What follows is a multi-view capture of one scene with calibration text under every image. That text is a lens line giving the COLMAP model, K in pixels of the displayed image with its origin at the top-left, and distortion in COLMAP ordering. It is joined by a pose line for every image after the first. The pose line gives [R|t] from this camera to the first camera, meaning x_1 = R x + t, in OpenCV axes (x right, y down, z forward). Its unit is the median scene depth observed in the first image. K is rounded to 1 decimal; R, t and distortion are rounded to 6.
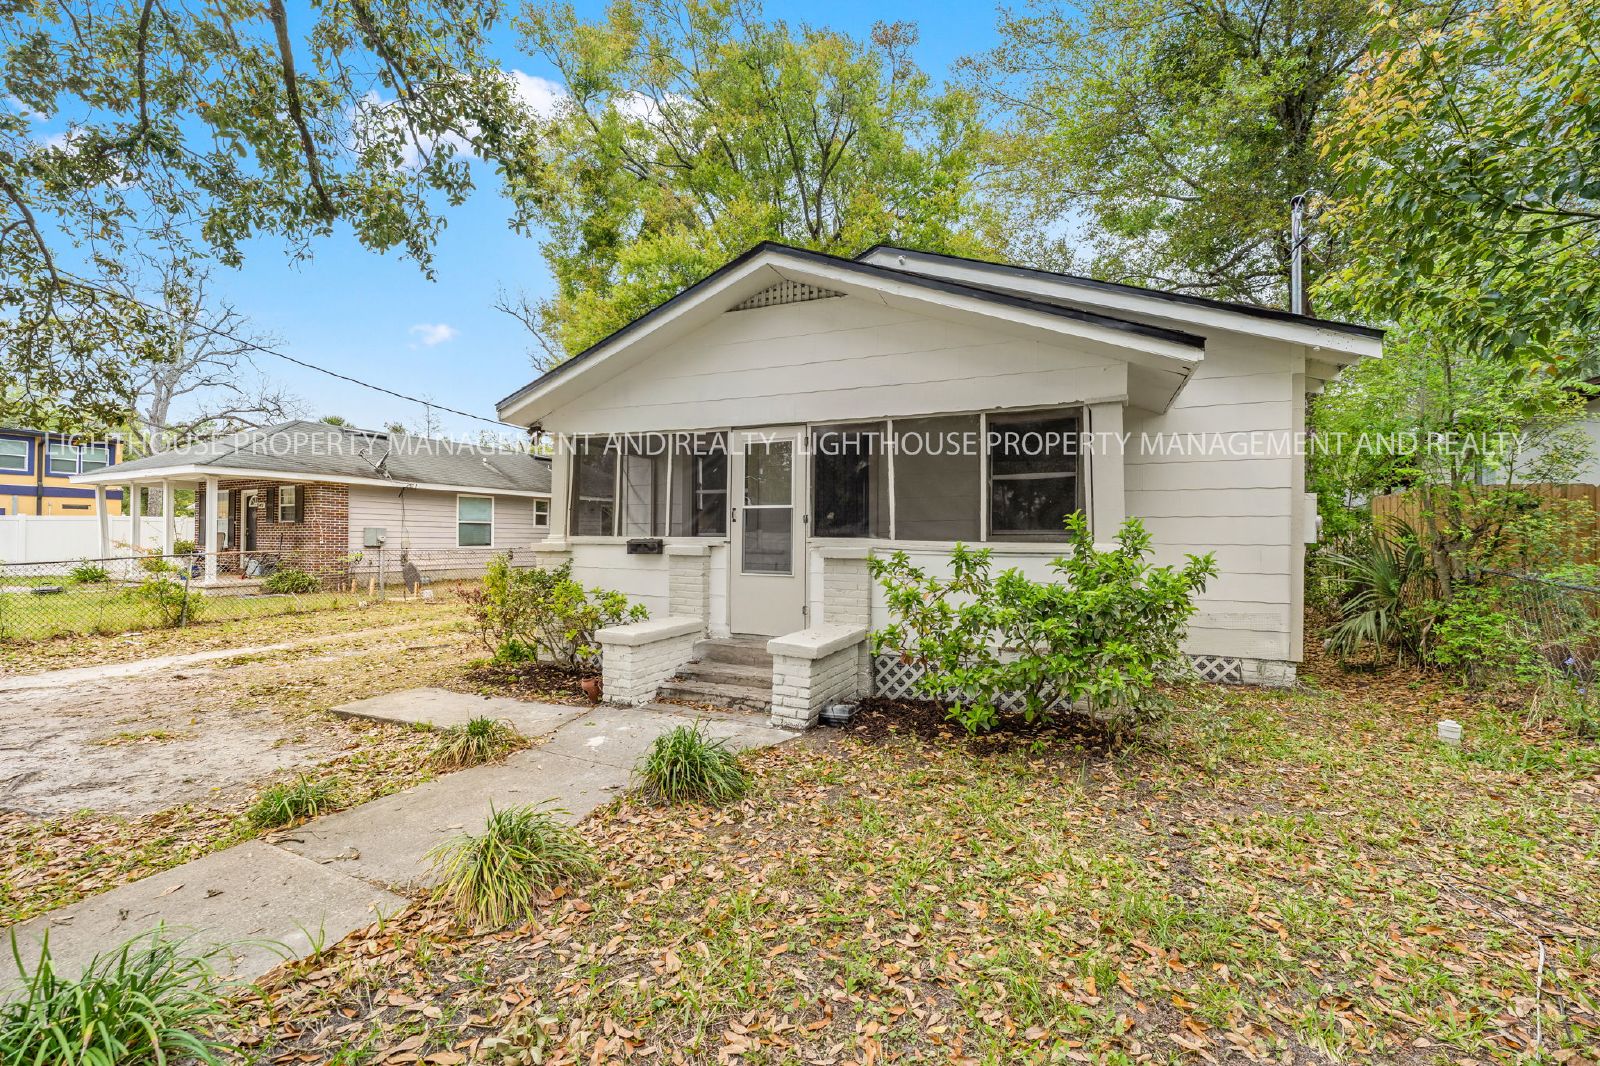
lens RADIAL K [[628.0, 0, 798.9], [0, 628.0, 531.4], [0, 0, 1]] dist [-0.004257, 0.000001]
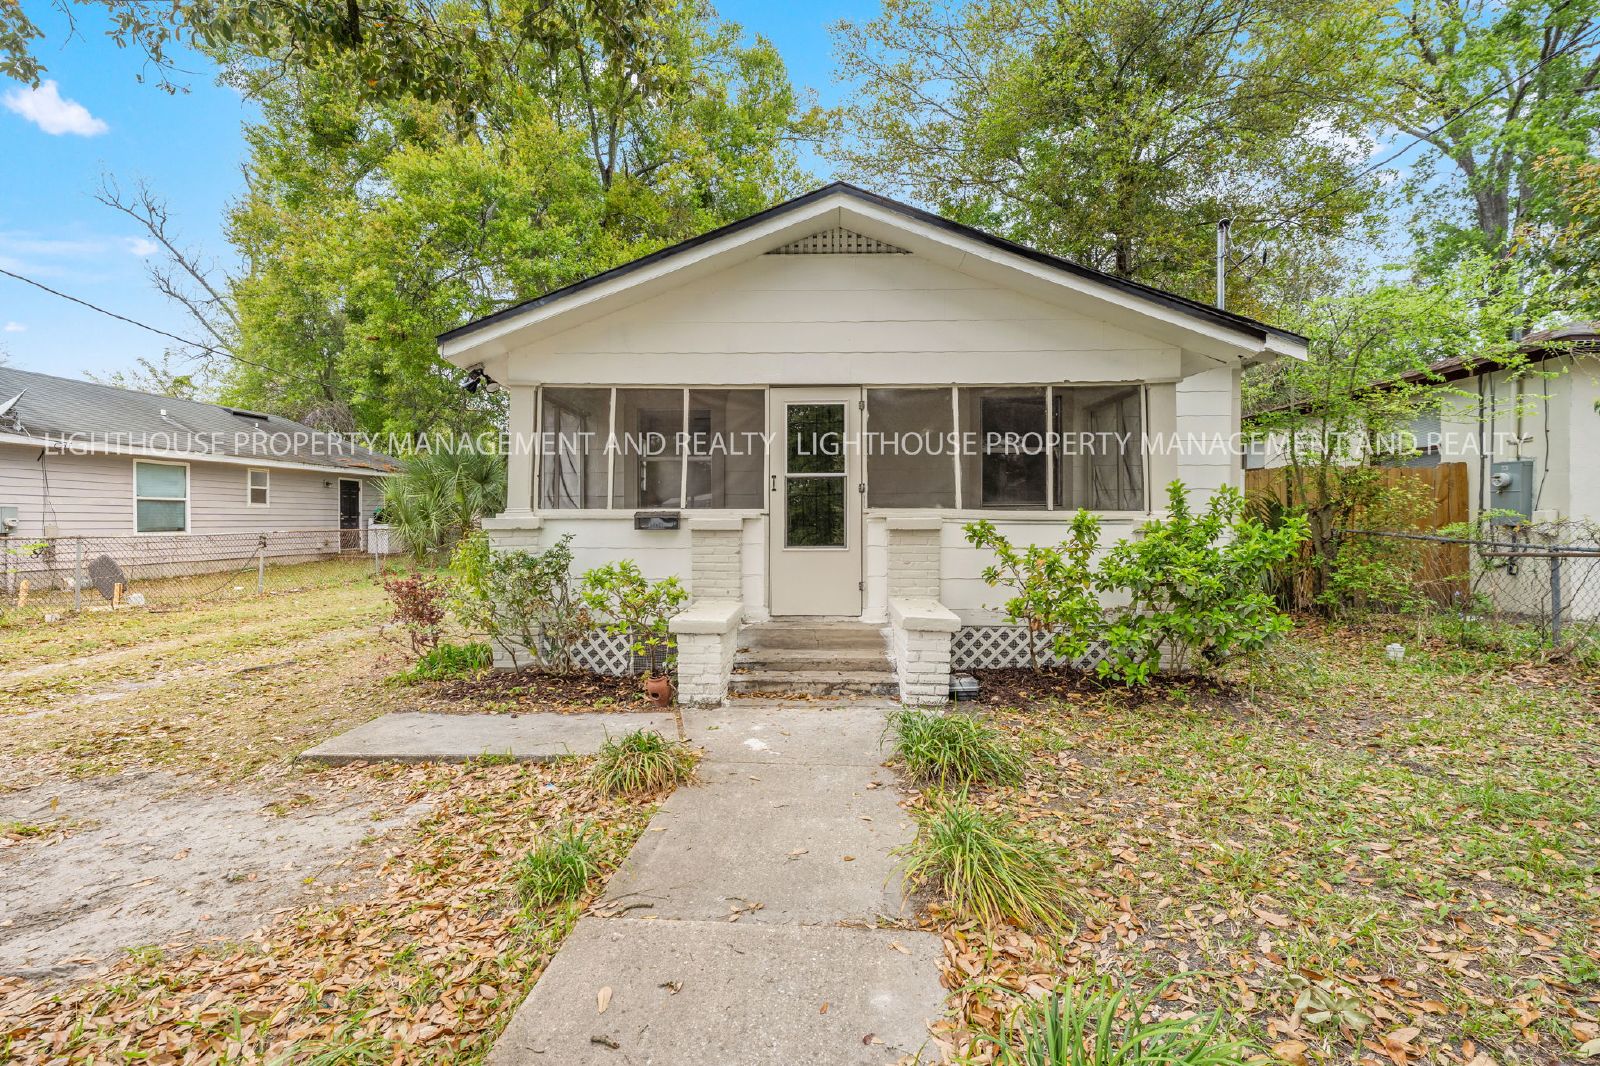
lens RADIAL K [[674.8, 0, 799.2], [0, 674.8, 523.4], [0, 0, 1]] dist [-0.002763, -0.000215]
pose [[0.935000, -0.011053, 0.354476, -0.432950], [0.005103, 0.999830, 0.017715, 0.013865], [-0.354612, -0.014755, 0.934897, 0.093981]]
